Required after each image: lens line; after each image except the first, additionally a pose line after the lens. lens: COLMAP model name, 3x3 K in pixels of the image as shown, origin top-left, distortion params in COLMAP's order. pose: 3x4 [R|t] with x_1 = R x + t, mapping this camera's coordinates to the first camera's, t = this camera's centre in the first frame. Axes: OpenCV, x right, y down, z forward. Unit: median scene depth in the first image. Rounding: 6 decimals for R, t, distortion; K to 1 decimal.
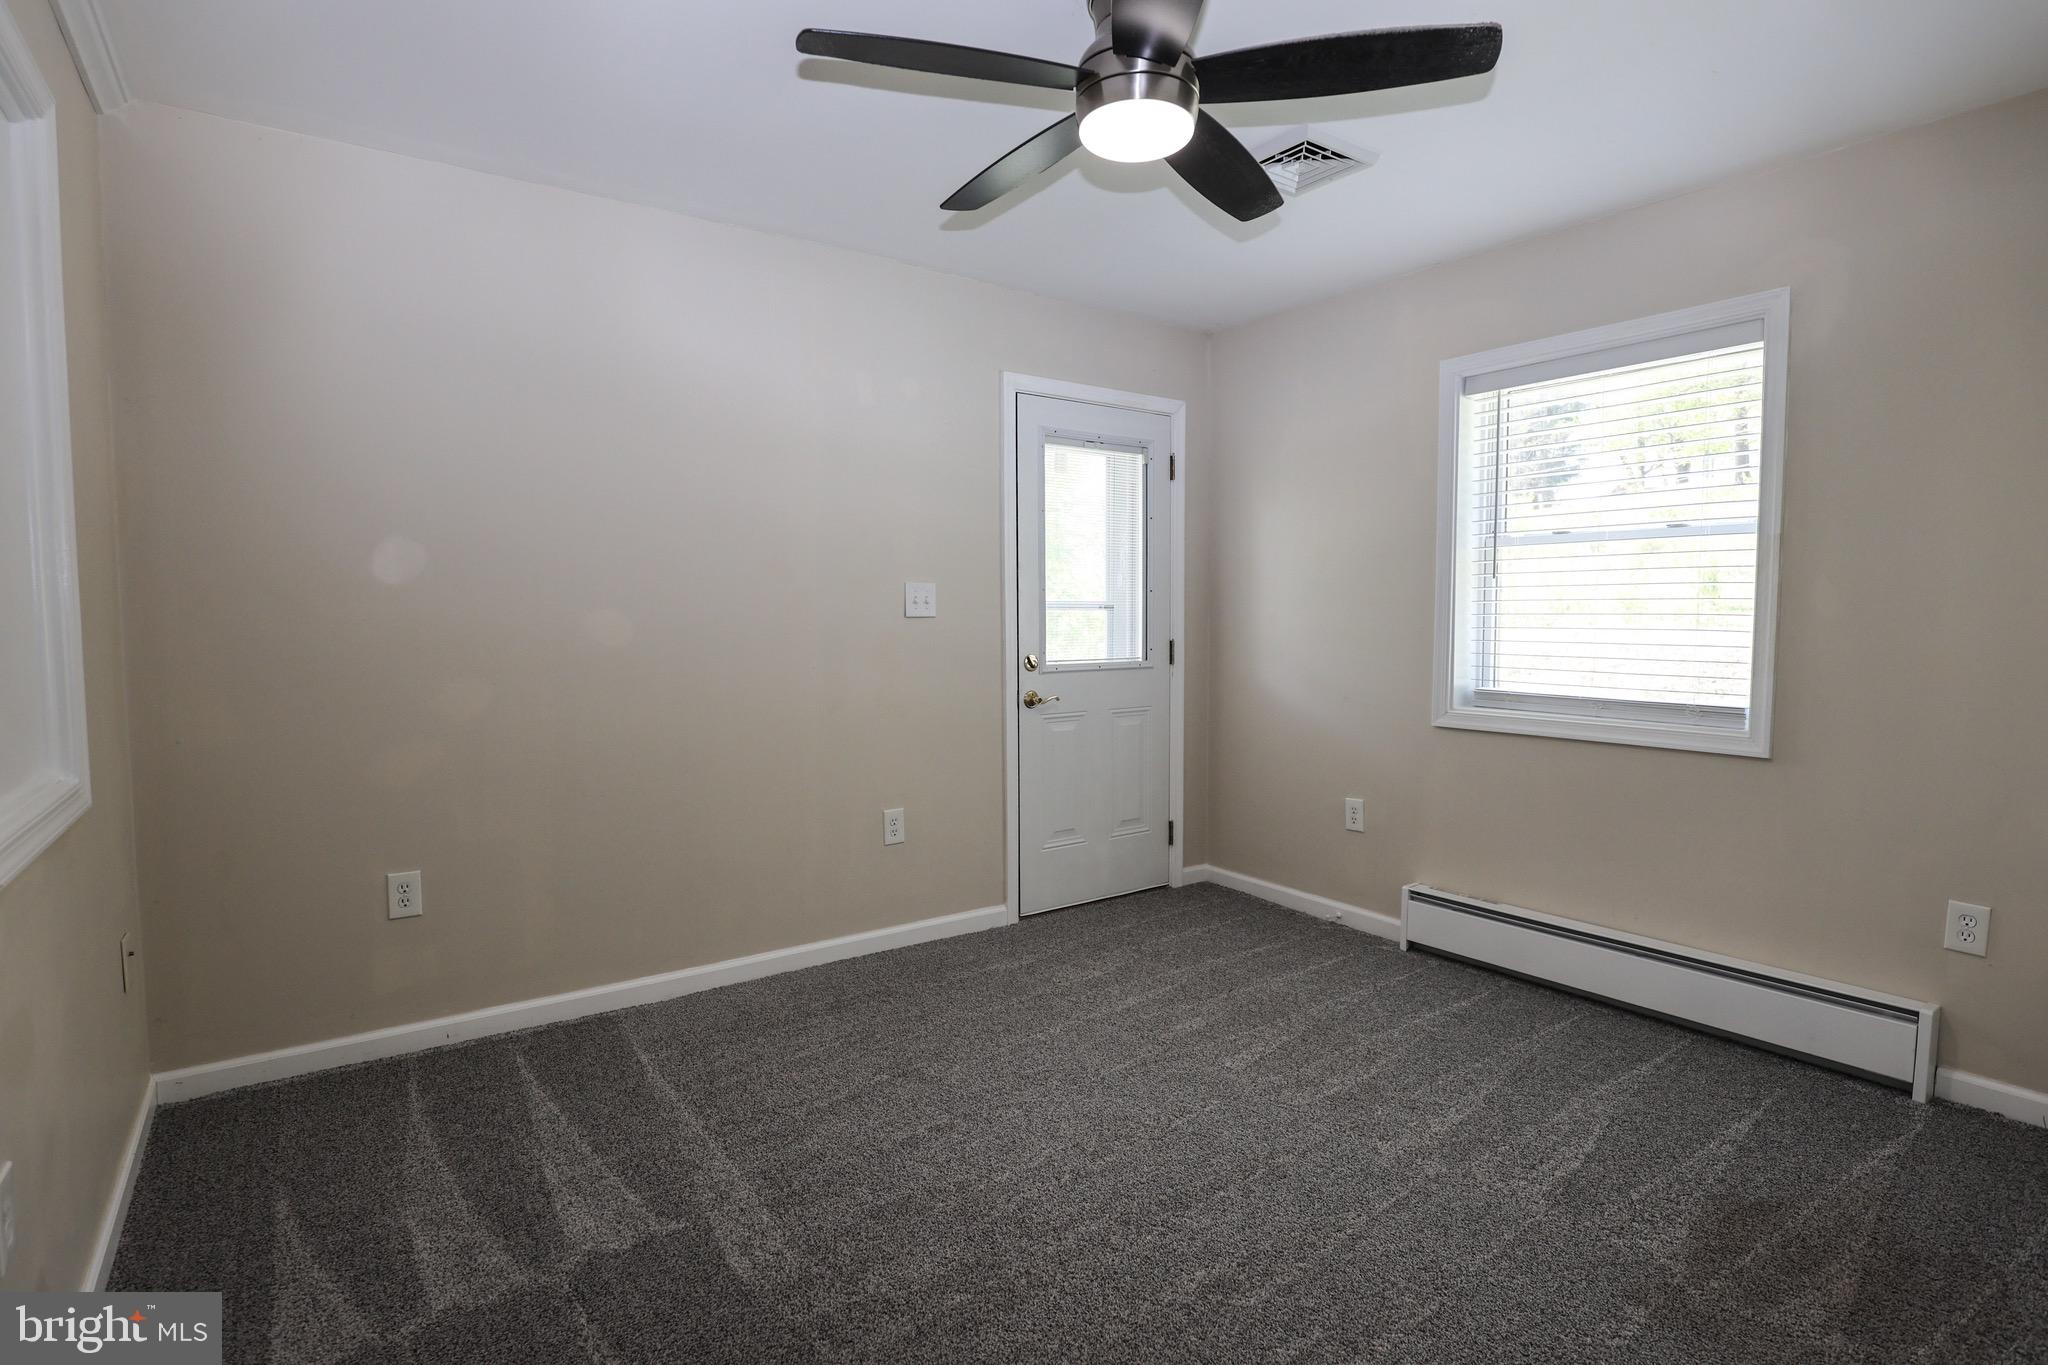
lens RADIAL K [[942.9, 0, 1018.5], [0, 942.9, 681.0], [0, 0, 1]] dist [-0.035739, 0.007559]
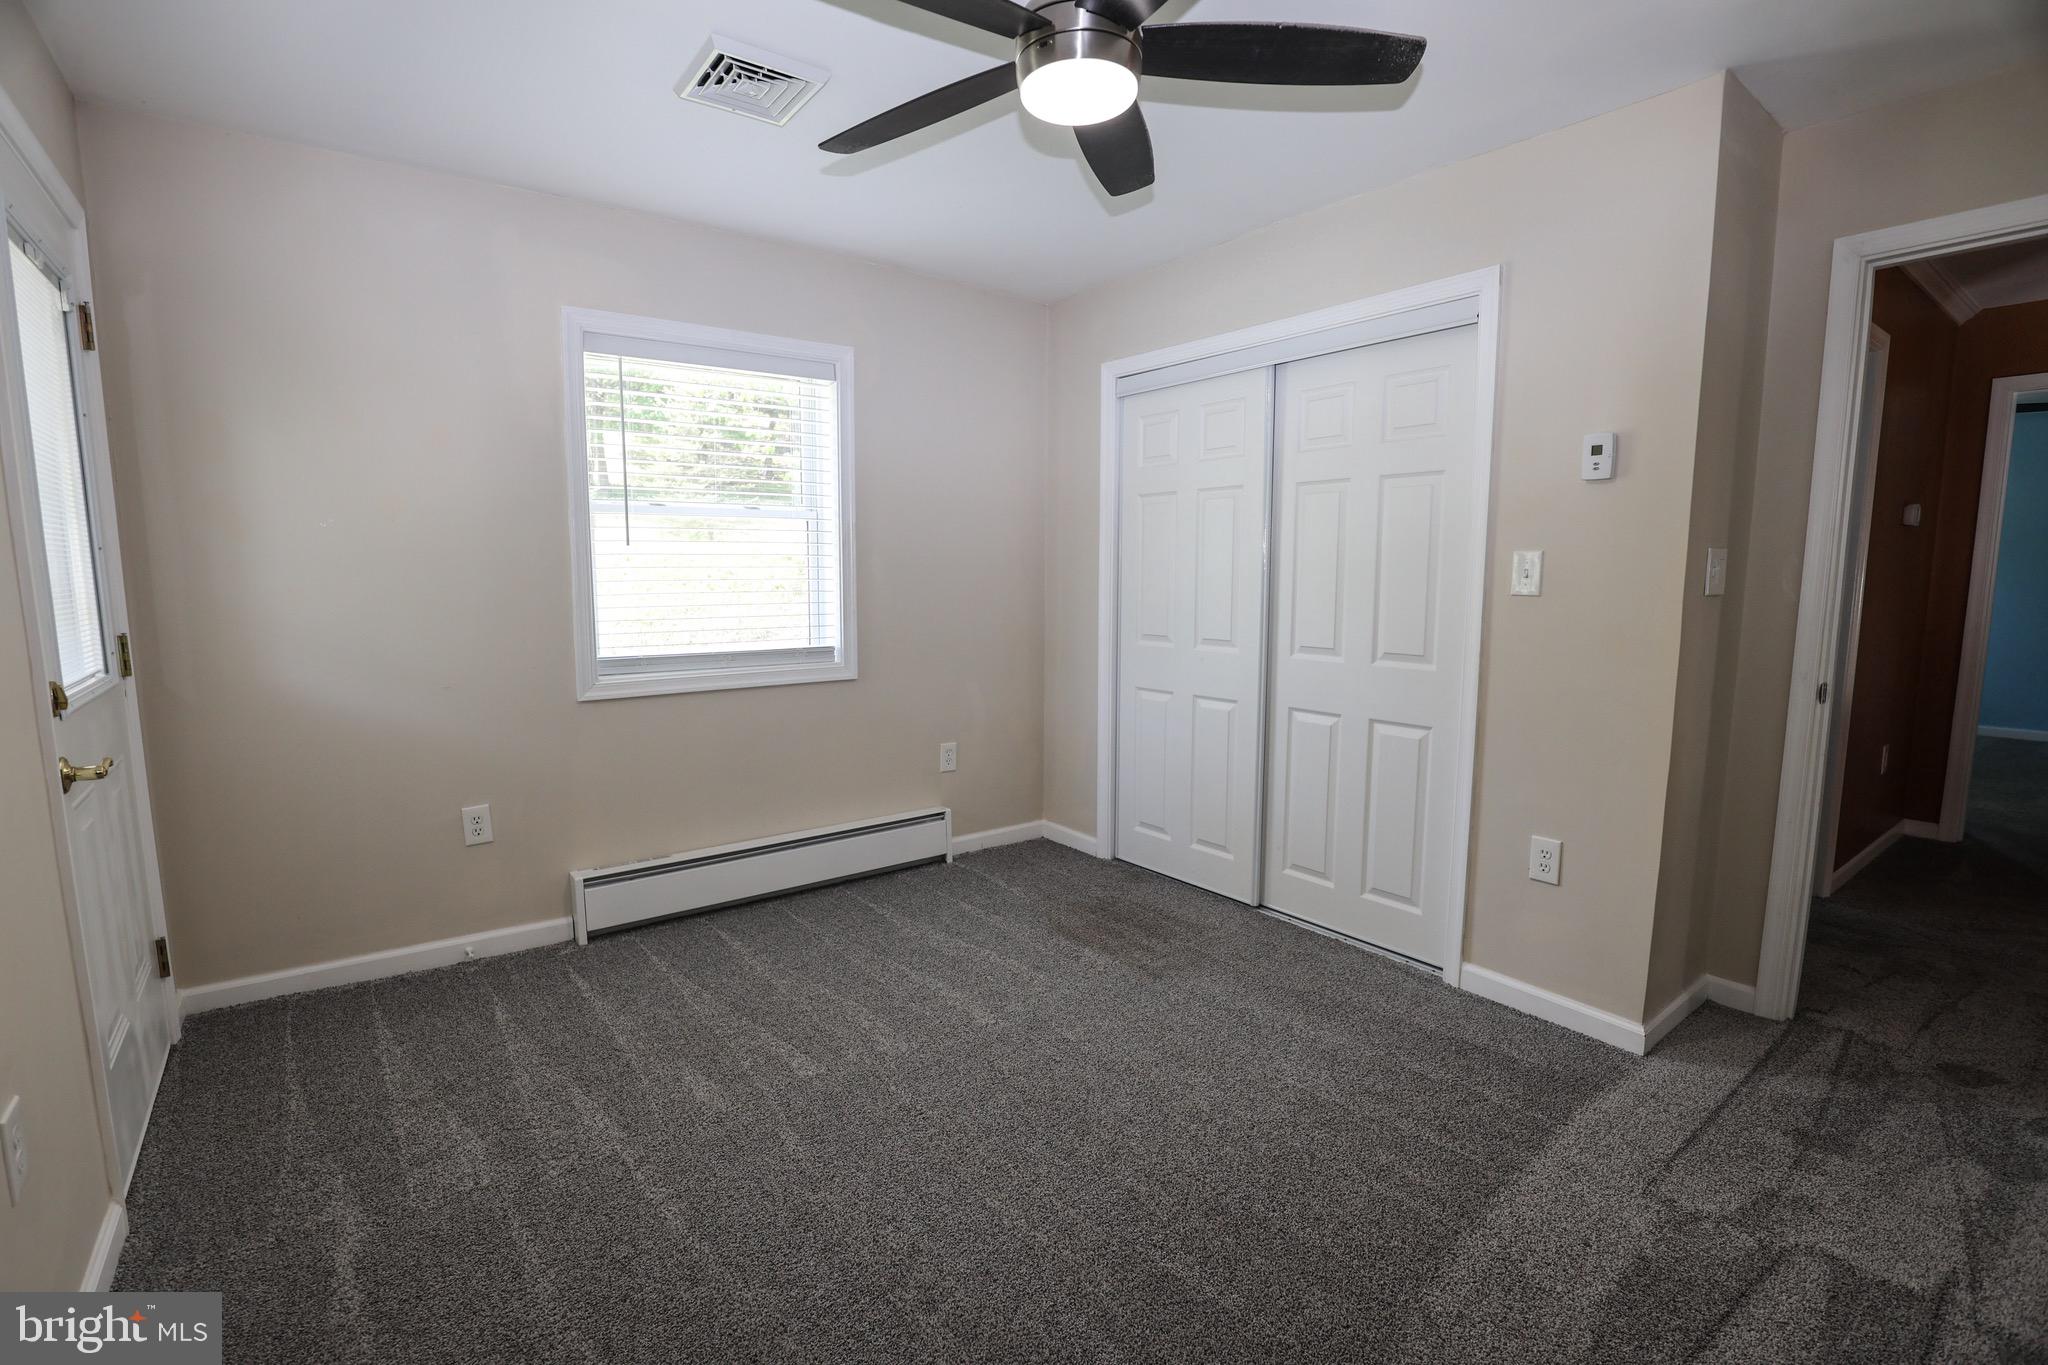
lens RADIAL K [[921.5, 0, 956.3], [0, 921.5, 688.6], [0, 0, 1]] dist [-0.000836, 0.006197]
pose [[0.049761, -0.125143, 0.990890, -0.518934], [0.077447, 0.989615, 0.121092, -0.054428], [-0.995754, 0.070716, 0.058936, 0.645434]]
